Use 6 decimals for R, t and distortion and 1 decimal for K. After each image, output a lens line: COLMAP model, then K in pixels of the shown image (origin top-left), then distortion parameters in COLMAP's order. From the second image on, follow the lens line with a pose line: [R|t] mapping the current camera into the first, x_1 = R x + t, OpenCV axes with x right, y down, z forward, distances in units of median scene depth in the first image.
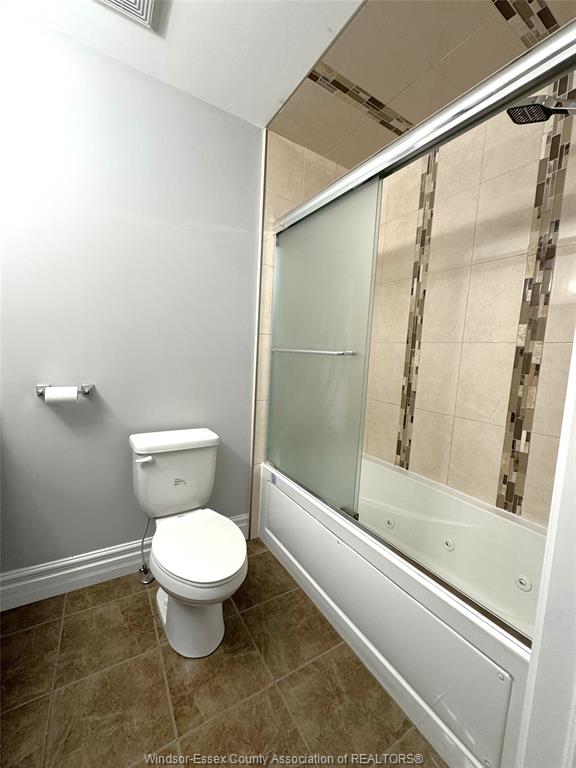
lens RADIAL K [[305.5, 0, 288.0], [0, 305.5, 384.0], [0, 0, 1]] dist [-0.000859, -0.000525]
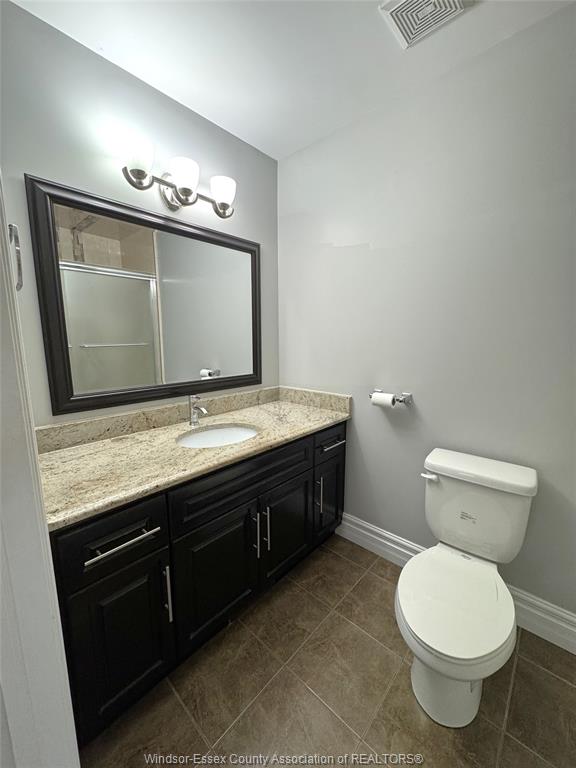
lens RADIAL K [[305.5, 0, 288.0], [0, 305.5, 384.0], [0, 0, 1]] dist [-0.000859, -0.000525]
pose [[0.275845, 0.095974, -0.956399, 0.242142], [-0.076676, 0.994029, 0.077635, -0.068719], [0.958139, 0.051918, 0.281557, 0.203335]]
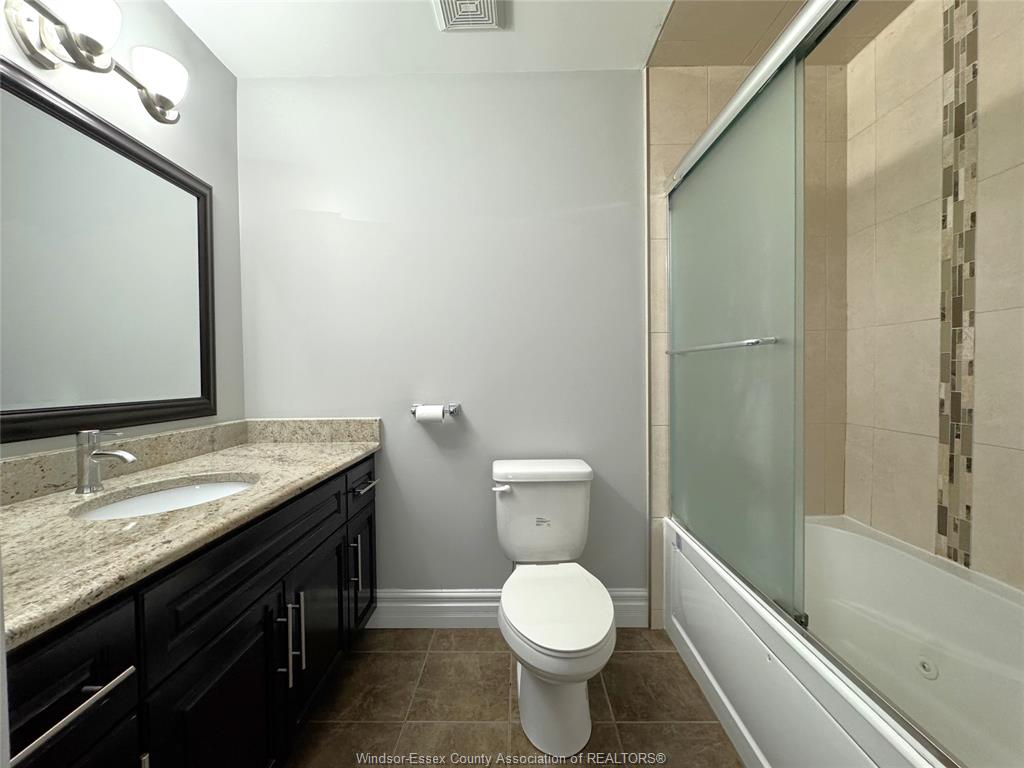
lens RADIAL K [[407.3, 0, 512.0], [0, 407.3, 384.0], [0, 0, 1]] dist [-0.000859, -0.000525]
pose [[0.844234, -0.049527, -0.533682, 0.139495], [0.002048, 0.996012, -0.089192, 0.042745], [0.535972, 0.074207, 0.840968, 0.018434]]
